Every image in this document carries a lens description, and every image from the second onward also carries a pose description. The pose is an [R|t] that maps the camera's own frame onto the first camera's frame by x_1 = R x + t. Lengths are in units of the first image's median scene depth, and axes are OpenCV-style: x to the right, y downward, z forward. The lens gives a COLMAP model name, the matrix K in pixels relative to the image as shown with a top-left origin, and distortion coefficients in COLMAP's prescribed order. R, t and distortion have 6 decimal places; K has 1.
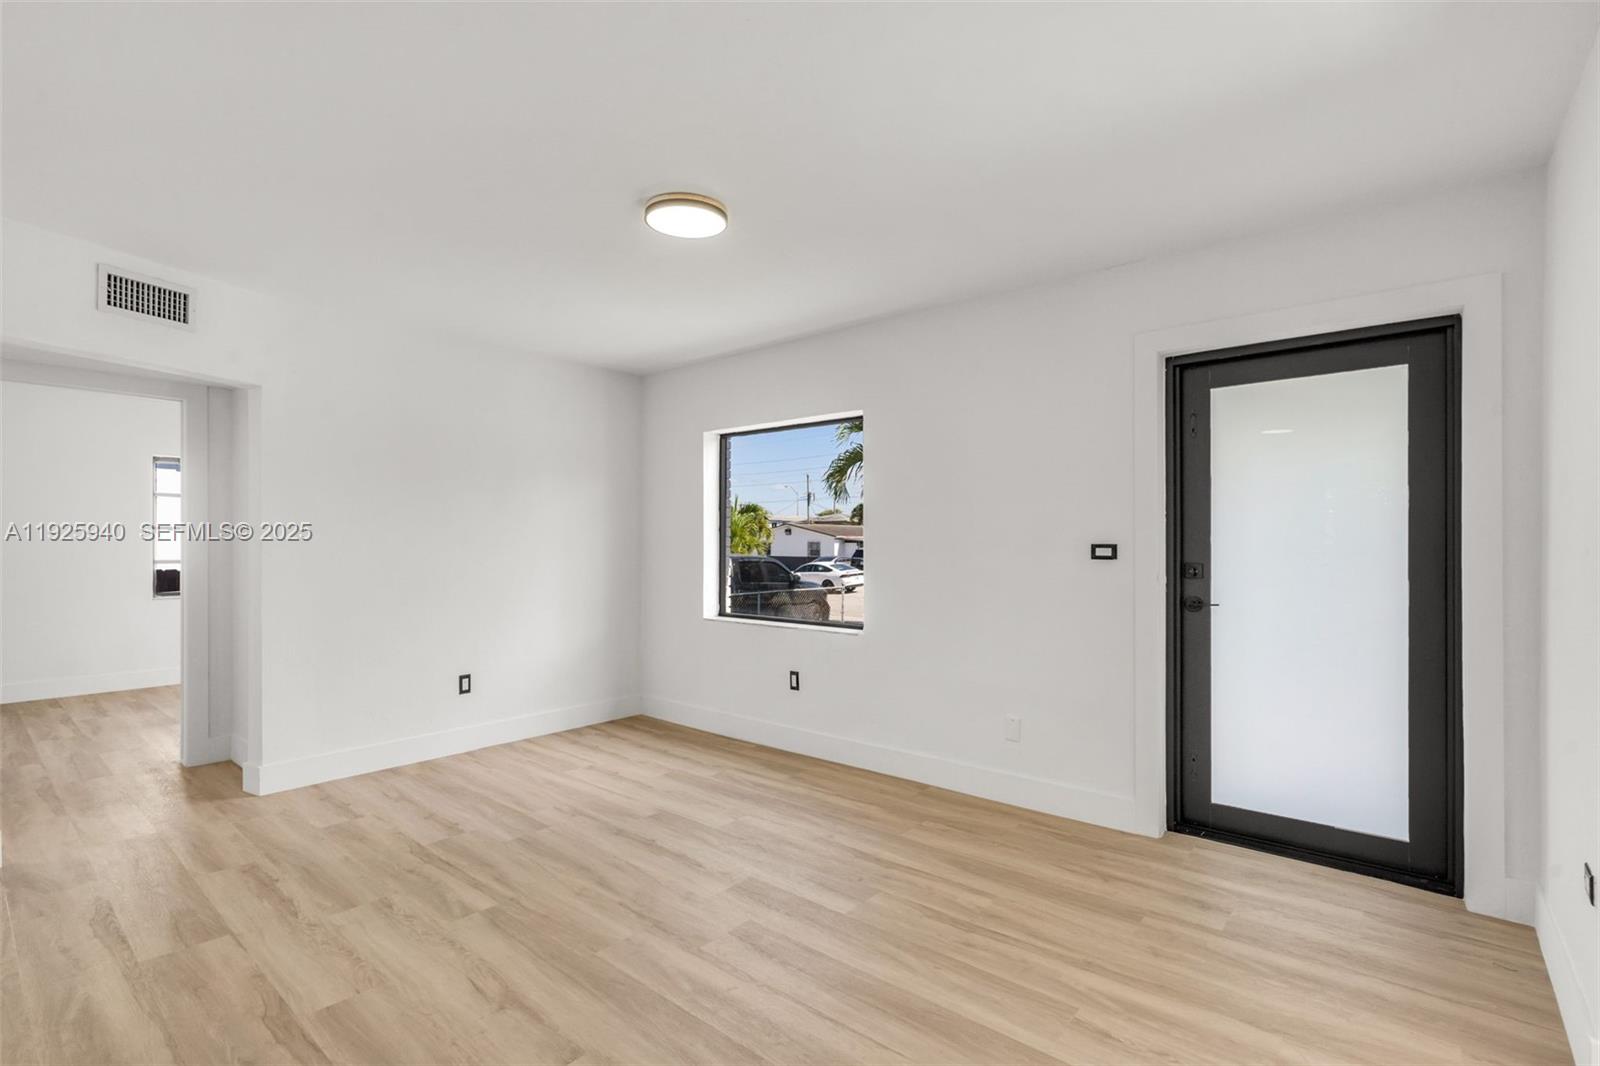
lens RADIAL K [[726.3, 0, 791.9], [0, 726.3, 539.8], [0, 0, 1]] dist [-0.000338, 0.000578]
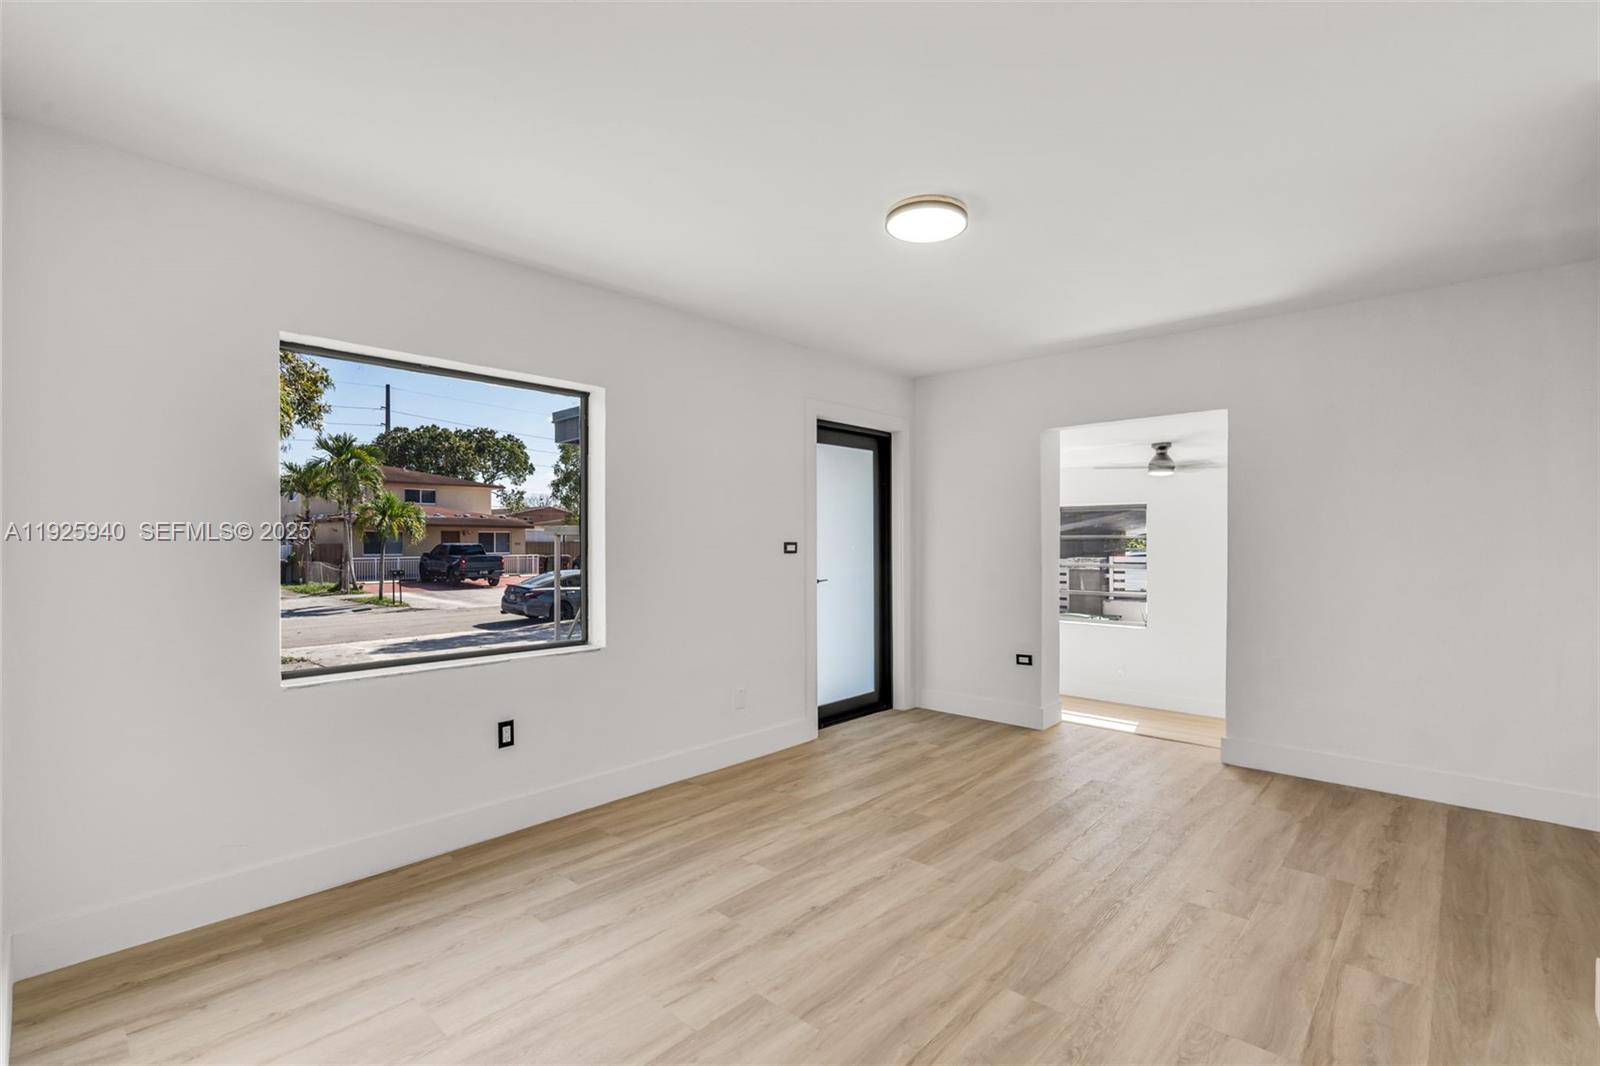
lens RADIAL K [[726.3, 0, 793.1], [0, 726.3, 536.9], [0, 0, 1]] dist [-0.000338, 0.000578]
pose [[0.045652, 0.004955, 0.998945, -0.978615], [-0.005139, 0.999976, -0.004726, 0.002639], [-0.998944, -0.004918, 0.045677, 0.959567]]
